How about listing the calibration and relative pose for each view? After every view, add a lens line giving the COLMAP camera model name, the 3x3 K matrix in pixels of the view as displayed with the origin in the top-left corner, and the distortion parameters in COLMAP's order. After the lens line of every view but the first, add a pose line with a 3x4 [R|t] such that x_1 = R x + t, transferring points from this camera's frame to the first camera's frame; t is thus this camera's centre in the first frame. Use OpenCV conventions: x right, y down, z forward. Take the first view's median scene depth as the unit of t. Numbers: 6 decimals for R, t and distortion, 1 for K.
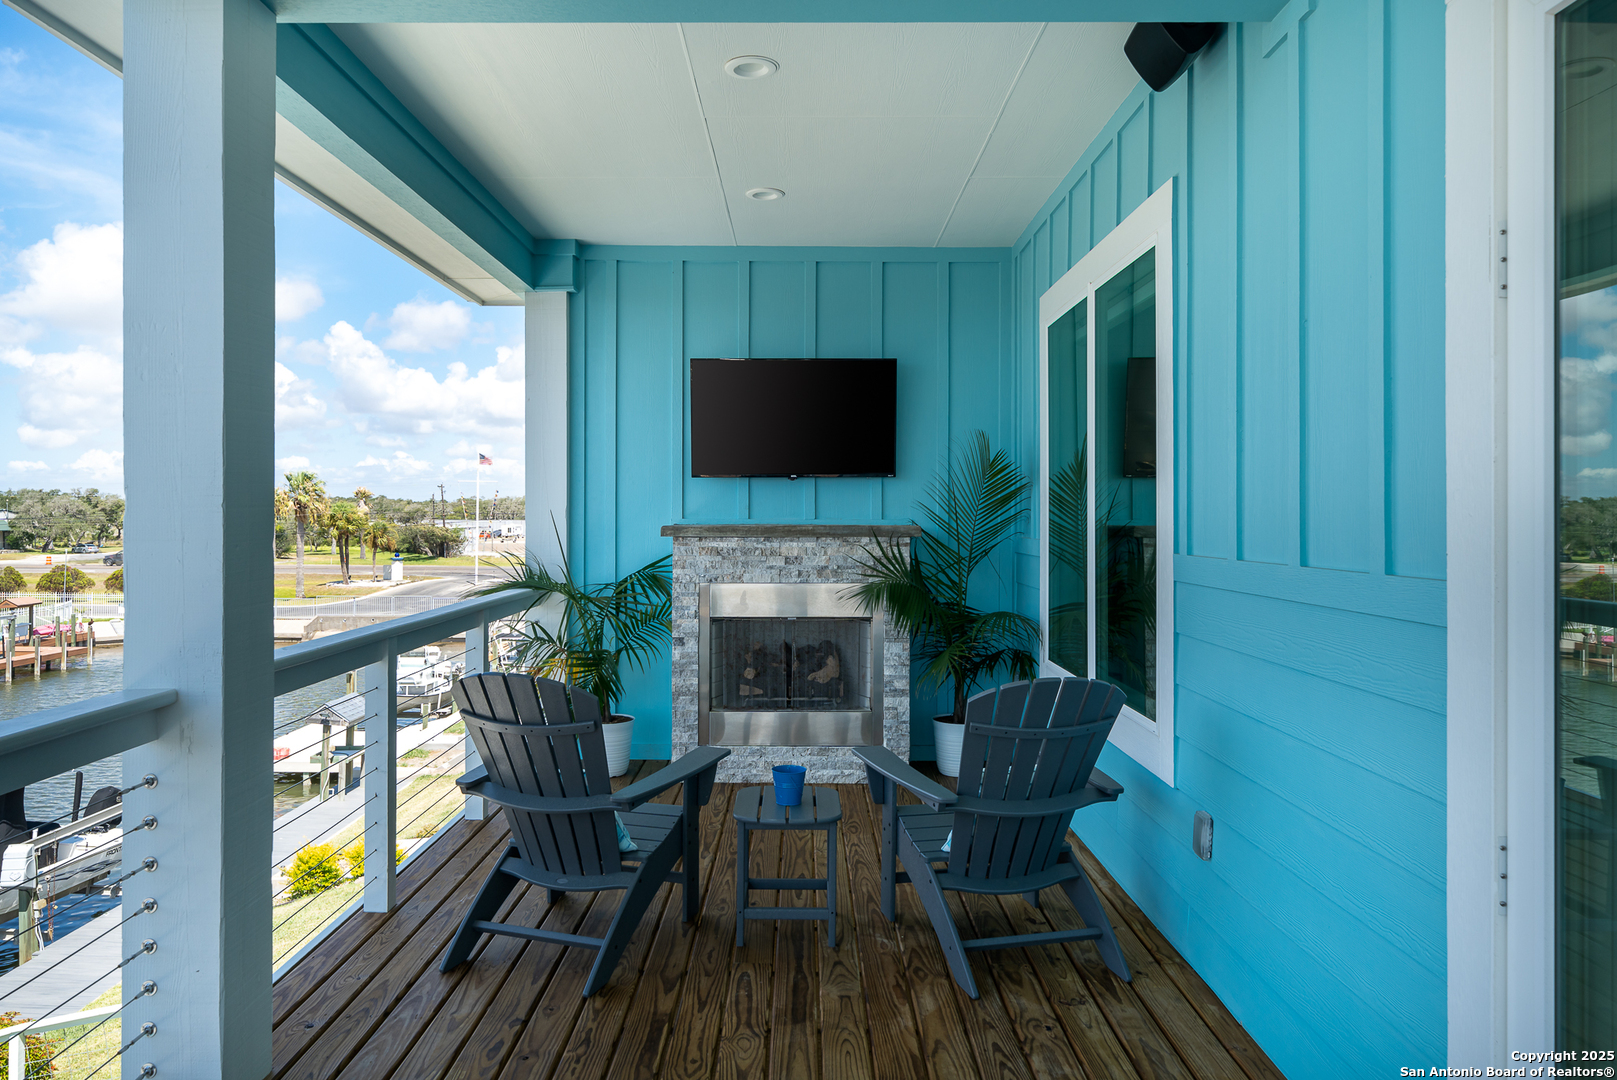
lens RADIAL K [[1121.1, 0, 808.5], [0, 1121.1, 540.0], [0, 0, 1]] dist [-0.049297, 0.000238]
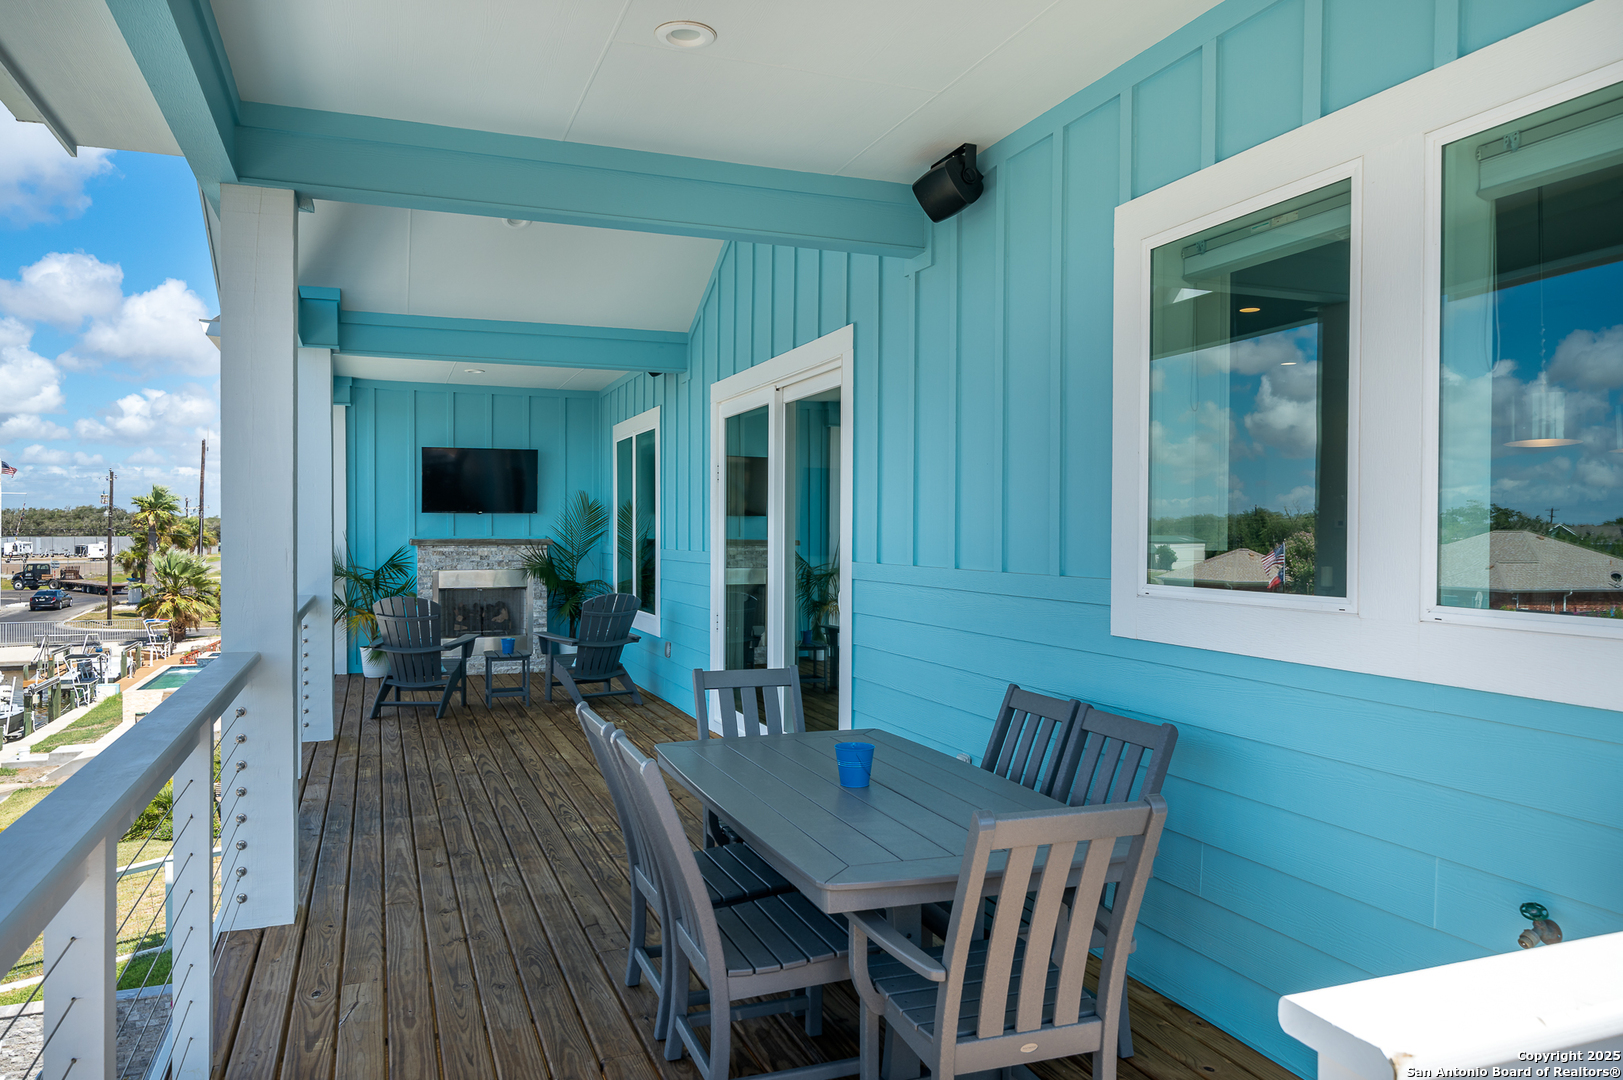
lens RADIAL K [[1125.3, 0, 811.5], [0, 1125.3, 540.0], [0, 0, 1]] dist [-0.049297, 0.000238]
pose [[0.935846, -0.004062, 0.352386, -0.163388], [0.007567, 0.999935, -0.008570, 0.008913], [-0.352328, 0.010687, 0.935815, -0.969091]]
